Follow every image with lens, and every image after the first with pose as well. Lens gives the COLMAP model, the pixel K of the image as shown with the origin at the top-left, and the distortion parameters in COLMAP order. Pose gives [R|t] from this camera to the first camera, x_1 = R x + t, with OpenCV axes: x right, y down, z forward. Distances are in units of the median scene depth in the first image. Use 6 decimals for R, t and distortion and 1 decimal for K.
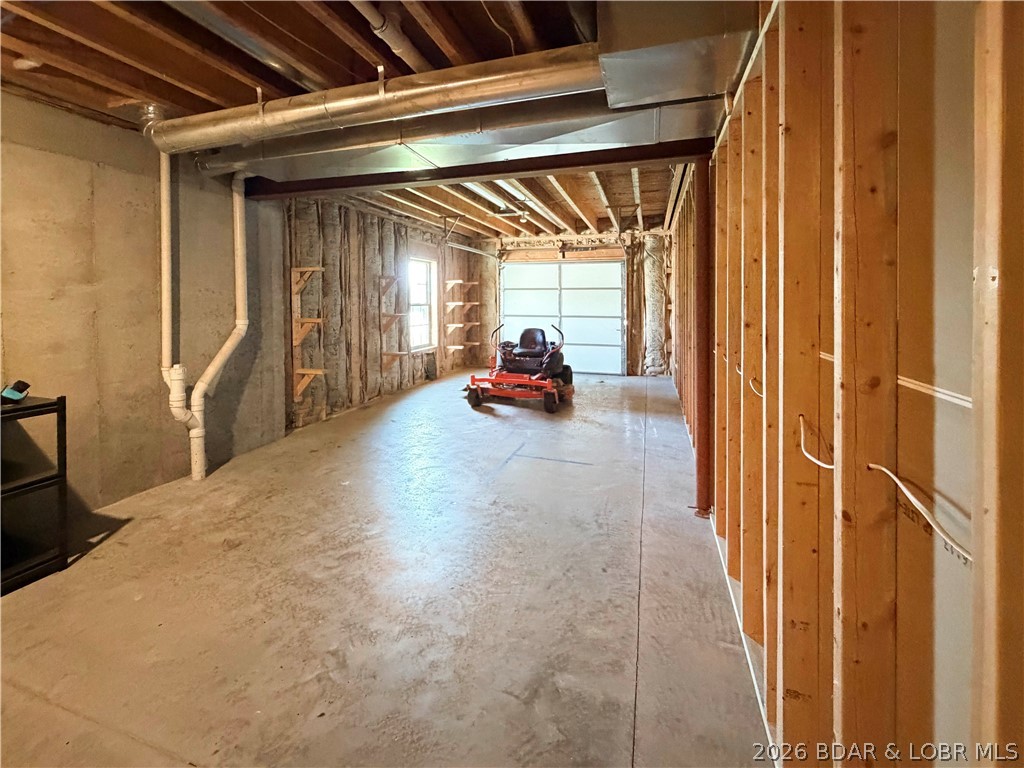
lens RADIAL K [[408.8, 0, 454.4], [0, 408.8, 303.0], [0, 0, 1]] dist [0.000714, -0.000284]
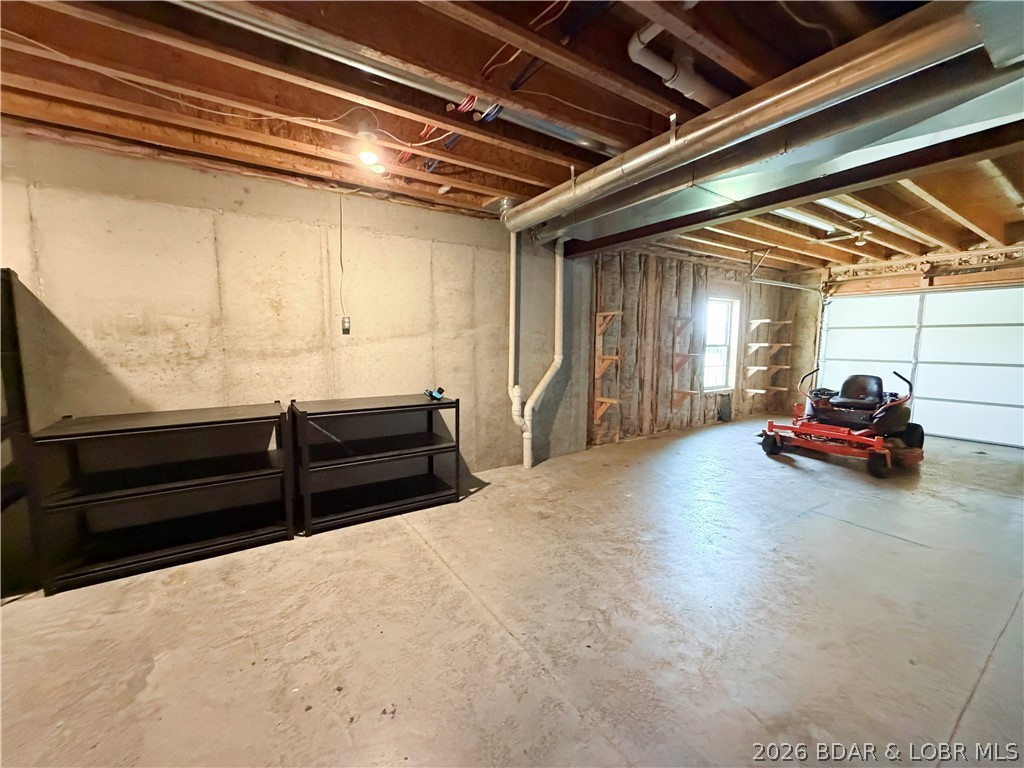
lens RADIAL K [[408.8, 0, 507.3], [0, 408.8, 384.3], [0, 0, 1]] dist [0.000714, -0.000284]
pose [[0.779293, 0.067243, -0.623042, 0.174132], [-0.015918, 0.996030, 0.087588, 0.023372], [0.626458, -0.058340, 0.777269, -0.115563]]
